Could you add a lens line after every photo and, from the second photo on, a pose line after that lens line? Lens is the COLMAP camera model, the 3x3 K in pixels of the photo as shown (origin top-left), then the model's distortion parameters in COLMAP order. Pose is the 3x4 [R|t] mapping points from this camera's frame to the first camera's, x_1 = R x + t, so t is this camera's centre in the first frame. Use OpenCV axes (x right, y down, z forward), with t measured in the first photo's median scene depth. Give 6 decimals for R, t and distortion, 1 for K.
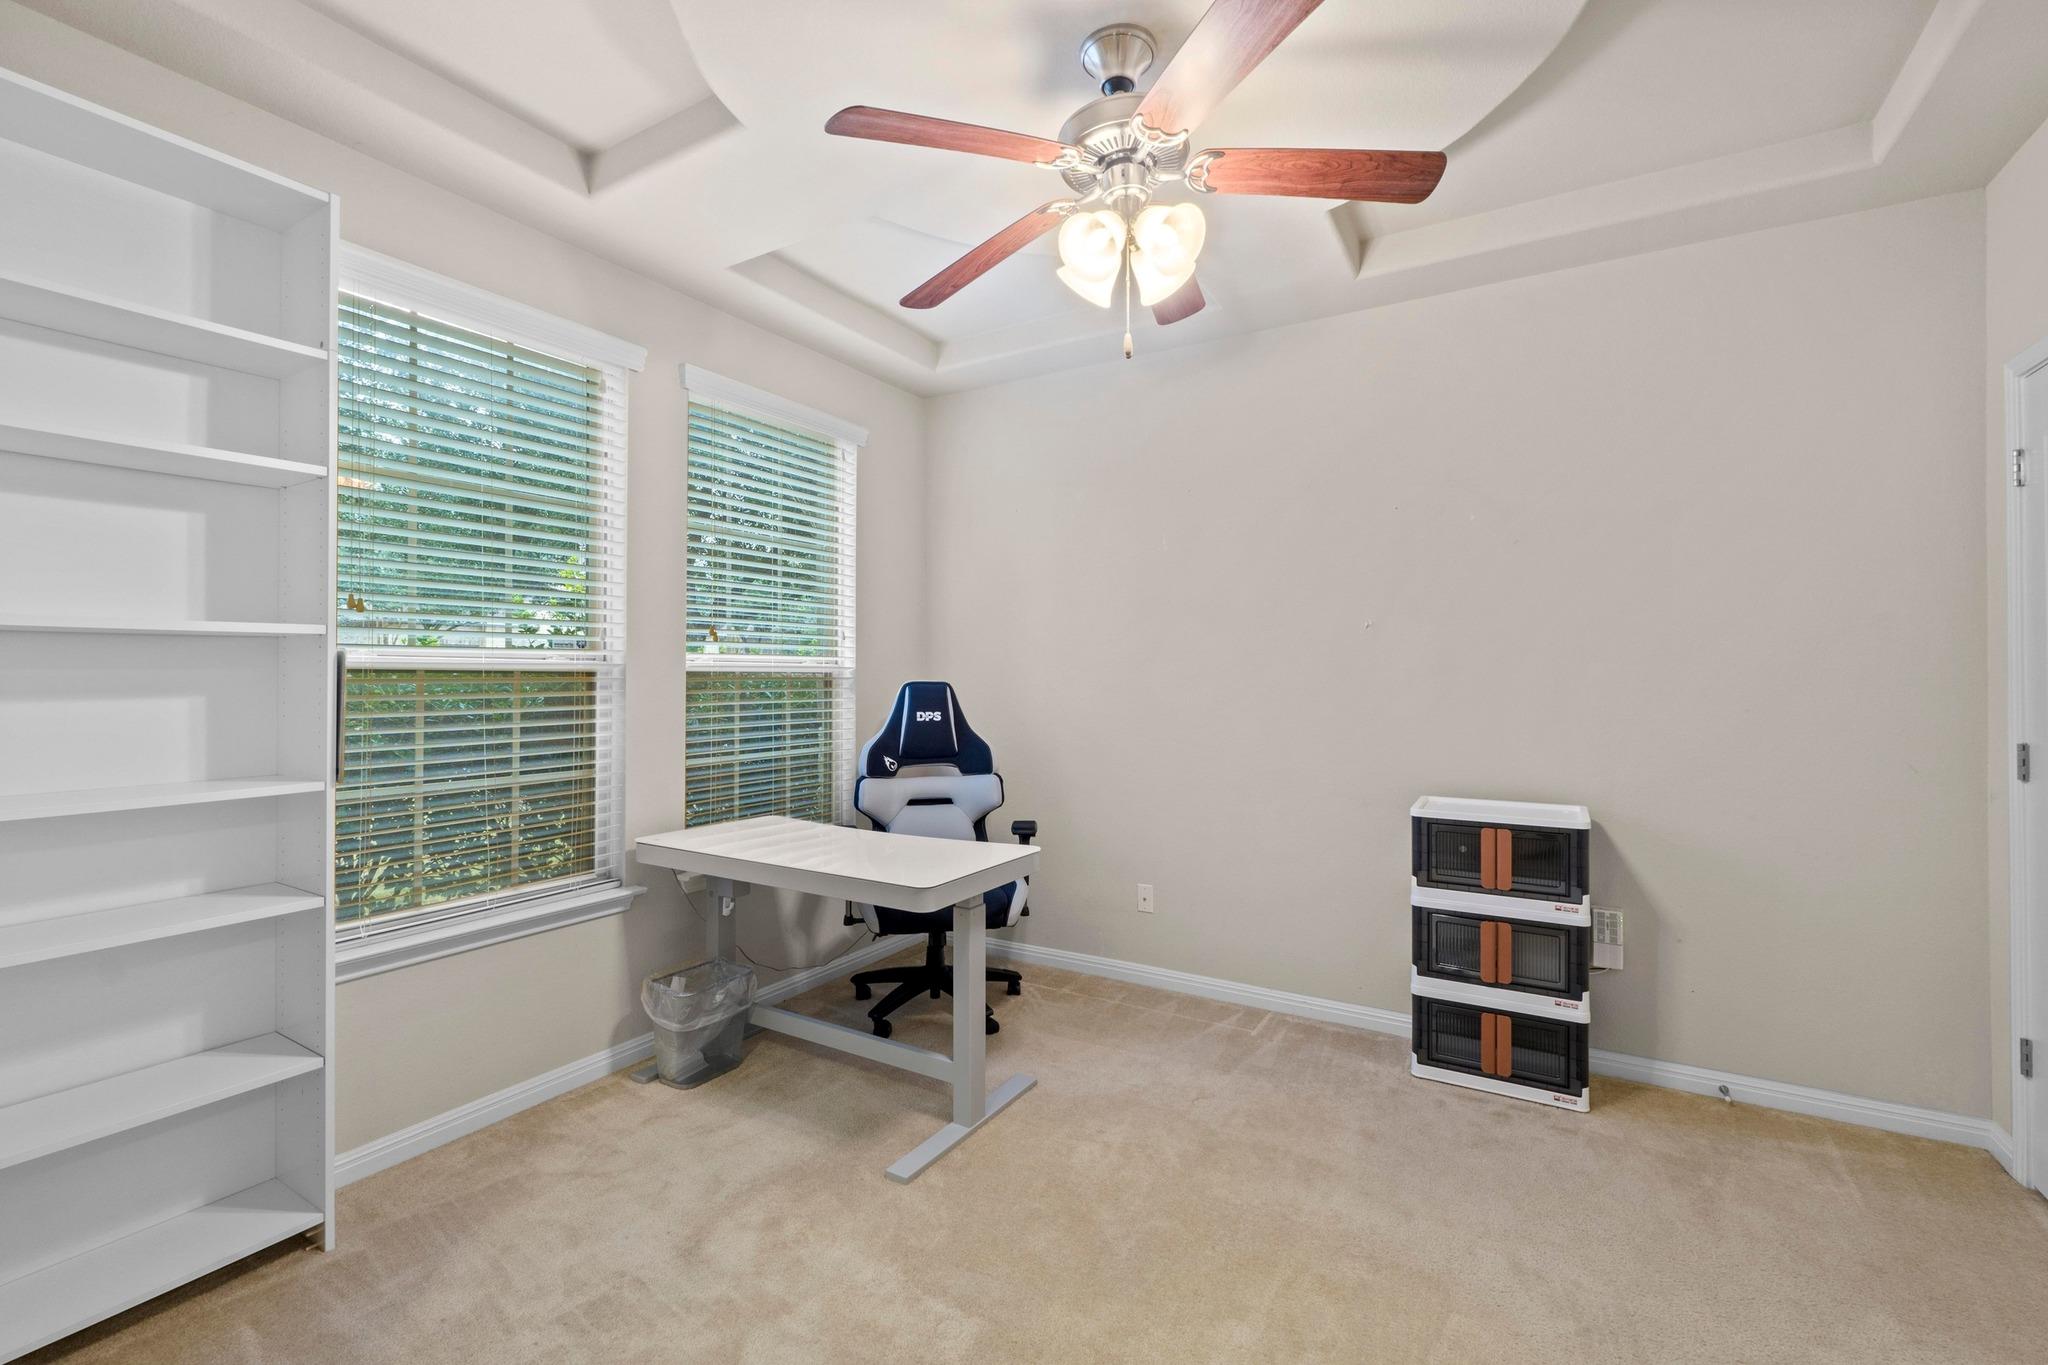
lens RADIAL K [[877.1, 0, 1024.2], [0, 877.1, 683.4], [0, 0, 1]] dist [-0.003360, 0.000228]
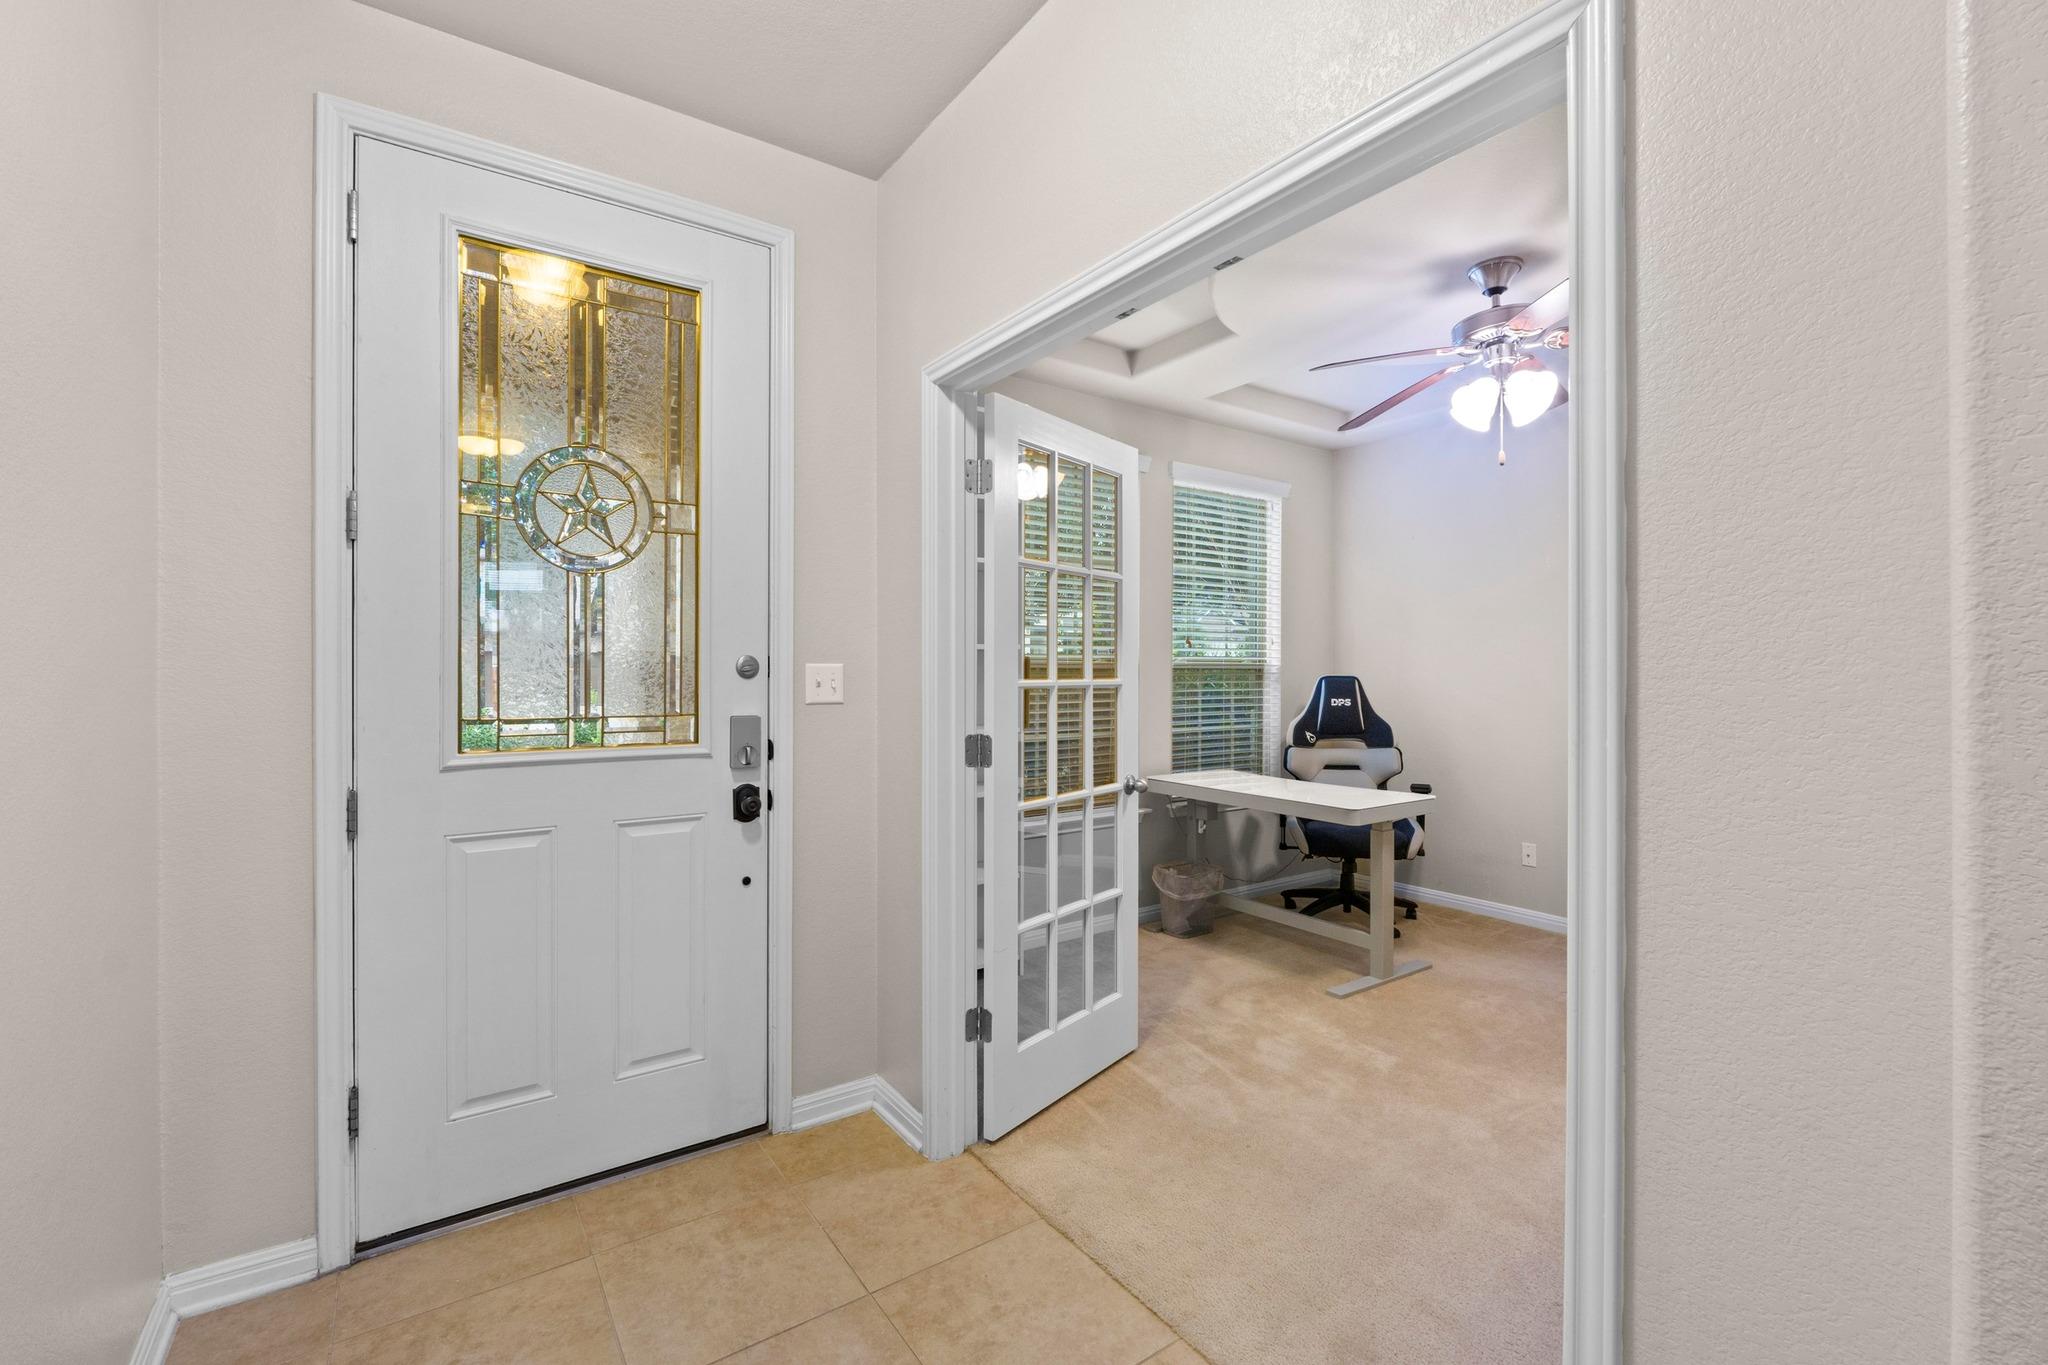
lens RADIAL K [[877.1, 0, 1022.8], [0, 877.1, 673.8], [0, 0, 1]] dist [-0.003360, 0.000228]
pose [[0.915843, 0.003361, -0.401522, -0.022677], [-0.005164, 0.999981, -0.003408, 0.002242], [0.401503, 0.005195, 0.915843, -0.510345]]
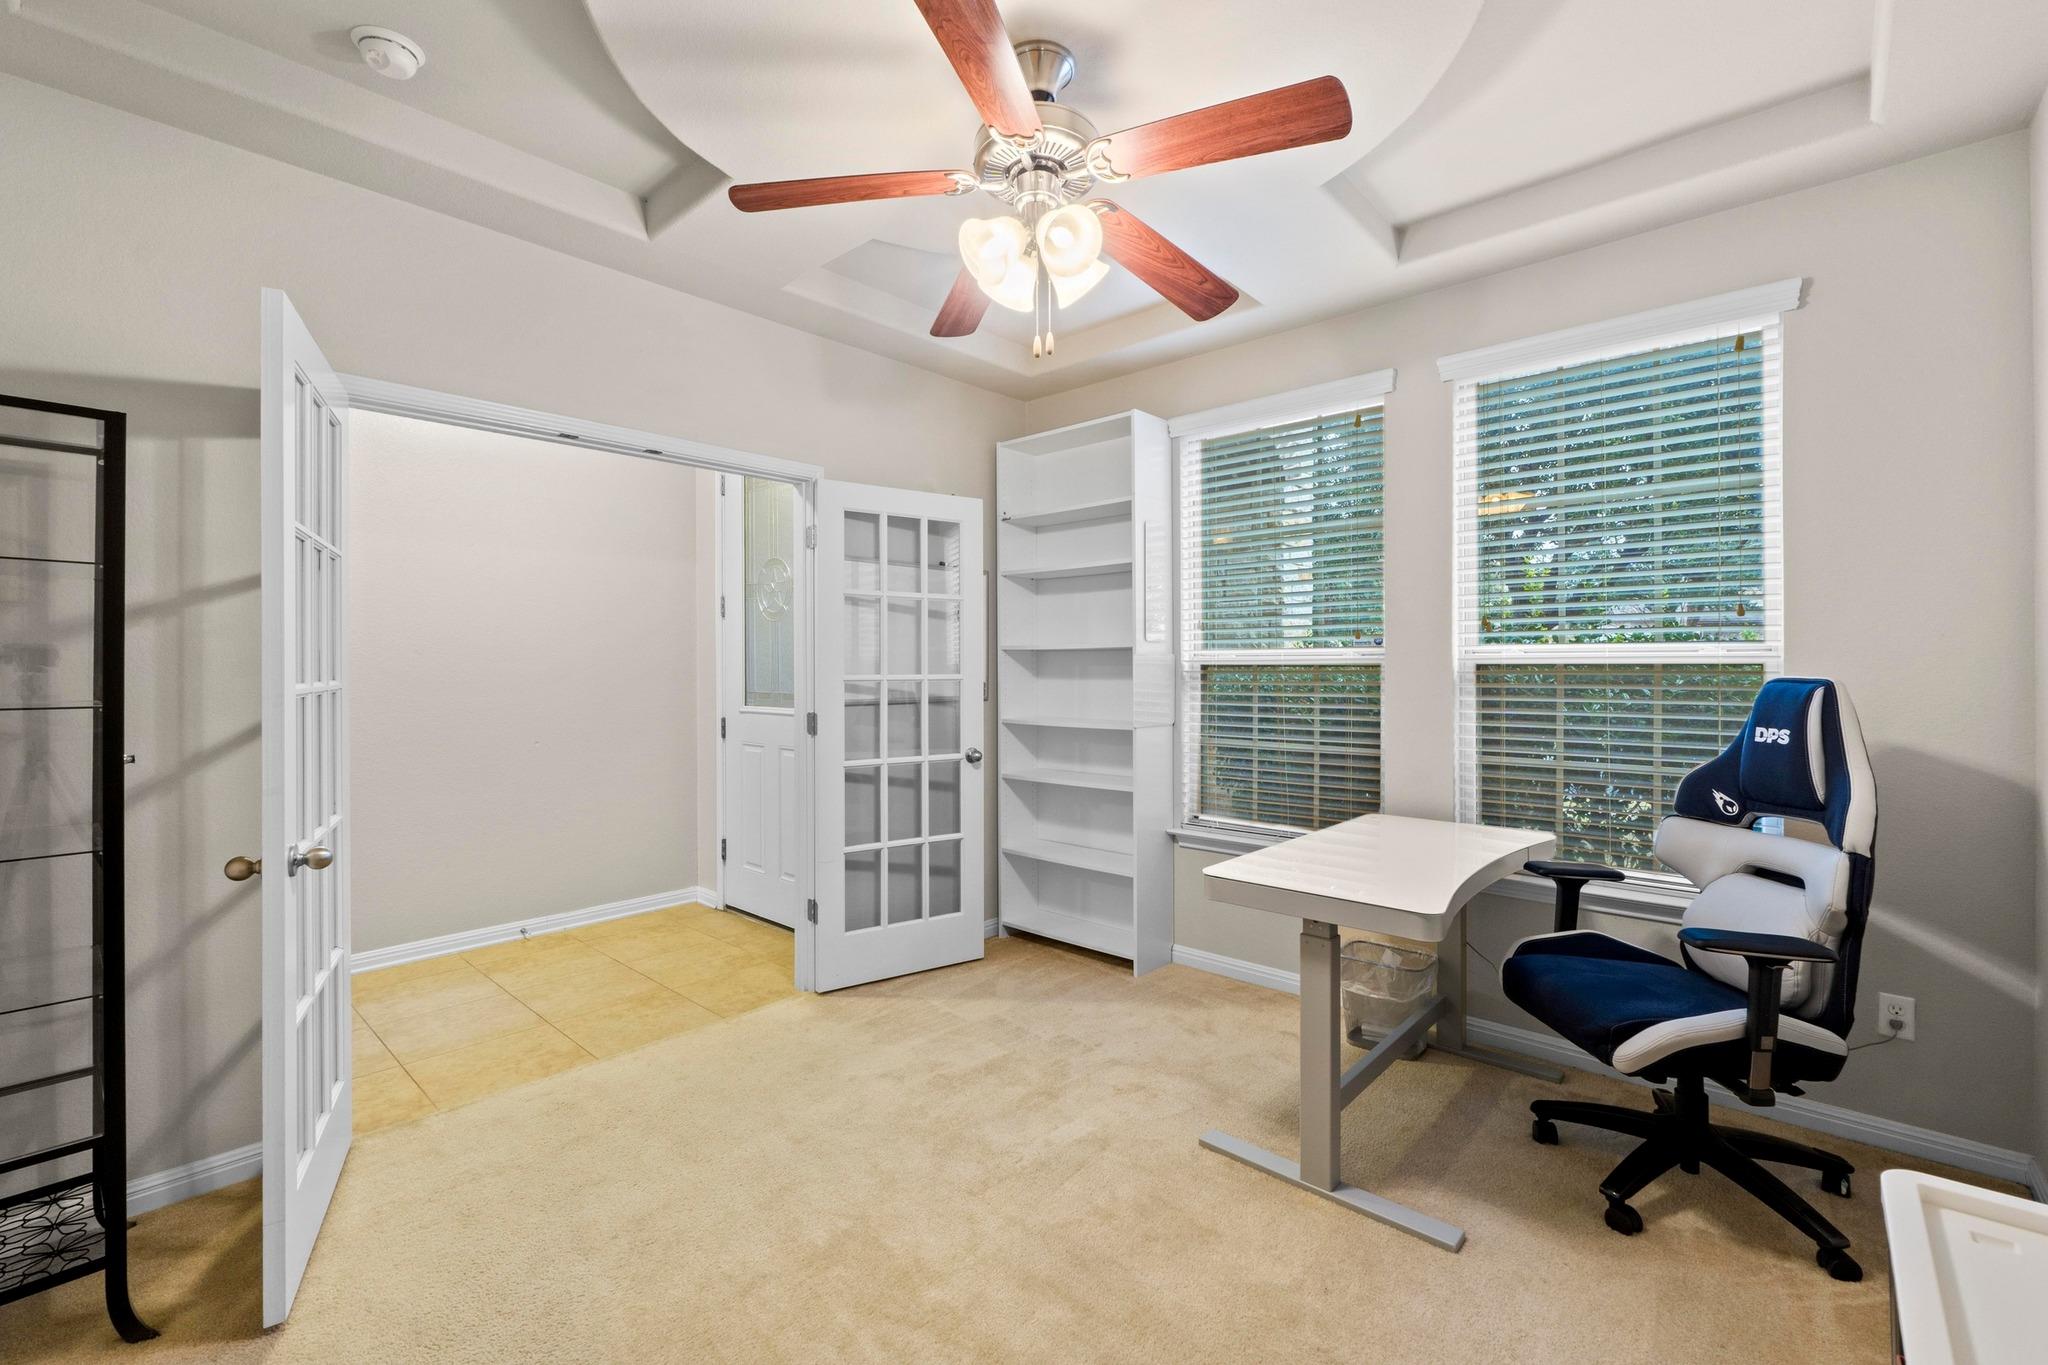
lens RADIAL K [[877.1, 0, 1025.6], [0, 877.1, 666.3], [0, 0, 1]] dist [-0.003360, 0.000228]
pose [[-0.195542, -0.003693, -0.980688, 0.748322], [-0.008420, 0.999962, -0.002087, -0.006184], [0.980659, 0.007849, -0.195566, 0.779637]]
